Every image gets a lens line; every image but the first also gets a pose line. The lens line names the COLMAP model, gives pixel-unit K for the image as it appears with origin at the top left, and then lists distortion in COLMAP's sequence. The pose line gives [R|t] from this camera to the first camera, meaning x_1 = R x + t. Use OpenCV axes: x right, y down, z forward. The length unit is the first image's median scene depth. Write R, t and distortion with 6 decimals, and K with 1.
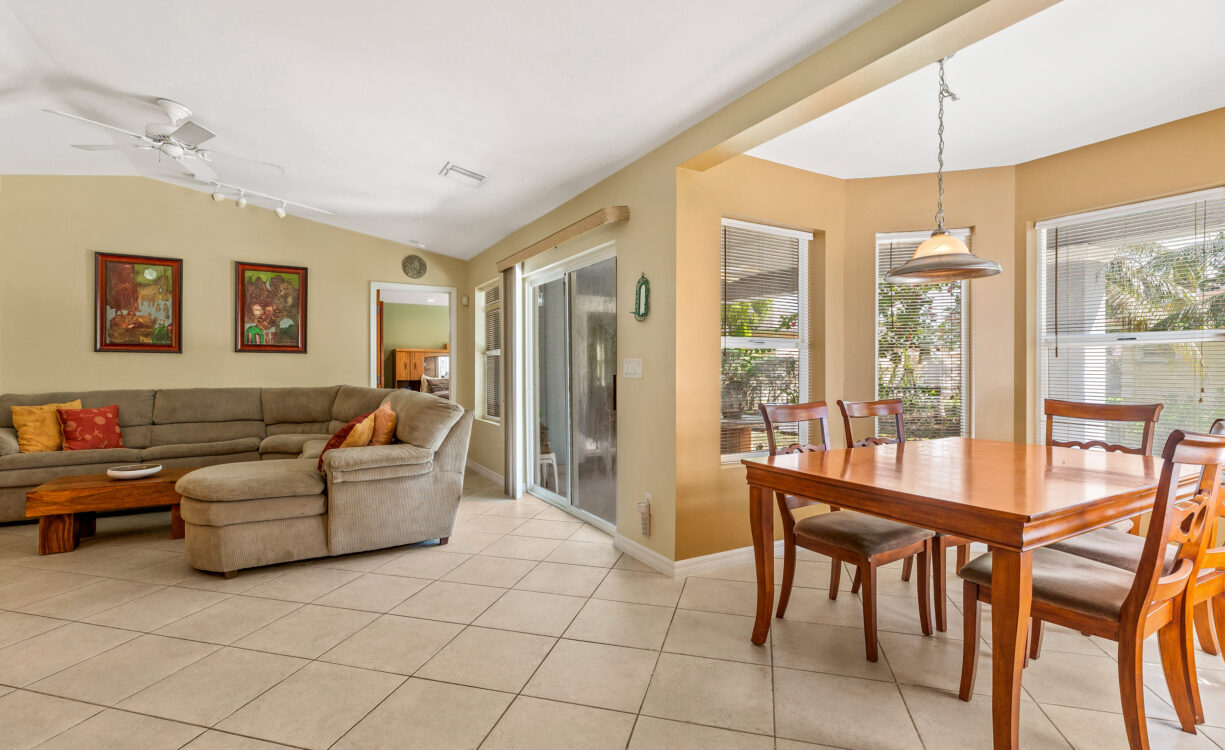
lens RADIAL K [[564.6, 0, 587.6], [0, 564.6, 373.6], [0, 0, 1]] dist [0.012748, -0.000025]
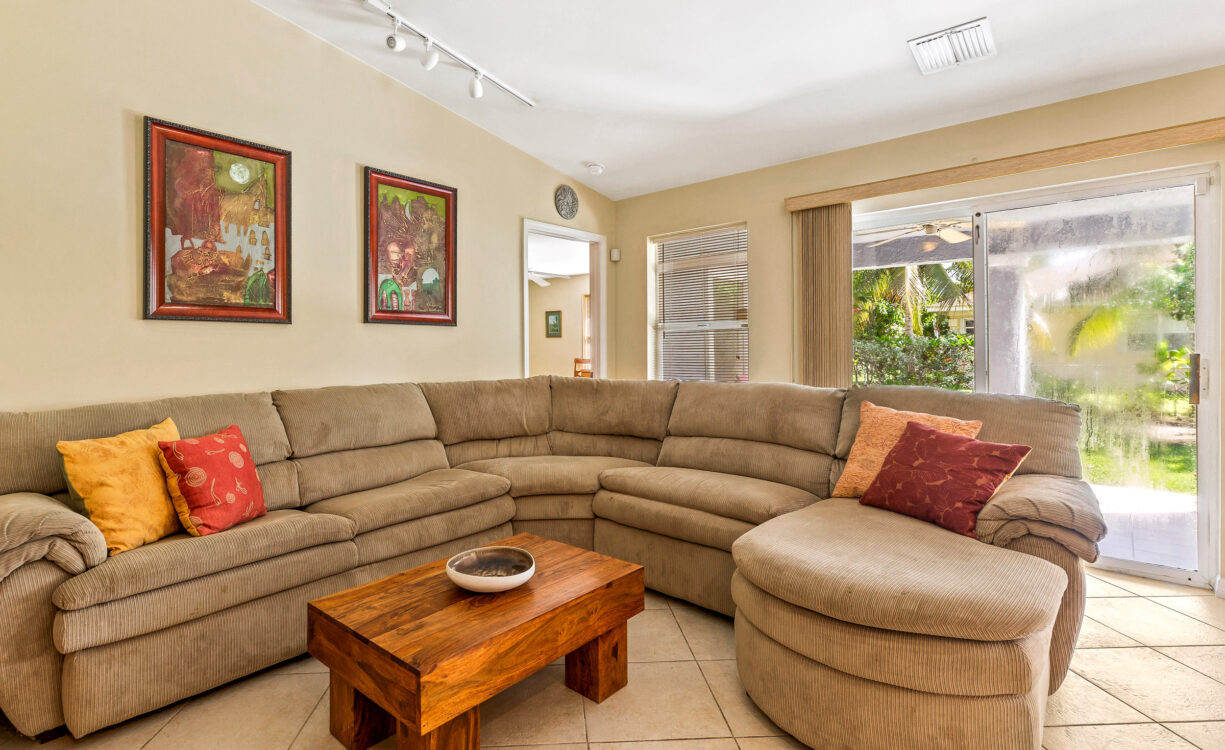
lens RADIAL K [[607.4, 0, 610.8], [0, 607.4, 350.0], [0, 0, 1]] dist [0.001434, 0.000479]
pose [[0.940232, -0.005913, 0.340484, -0.631118], [0.007184, 0.999971, -0.002475, -0.006910], [-0.340459, 0.004773, 0.940247, 0.349222]]
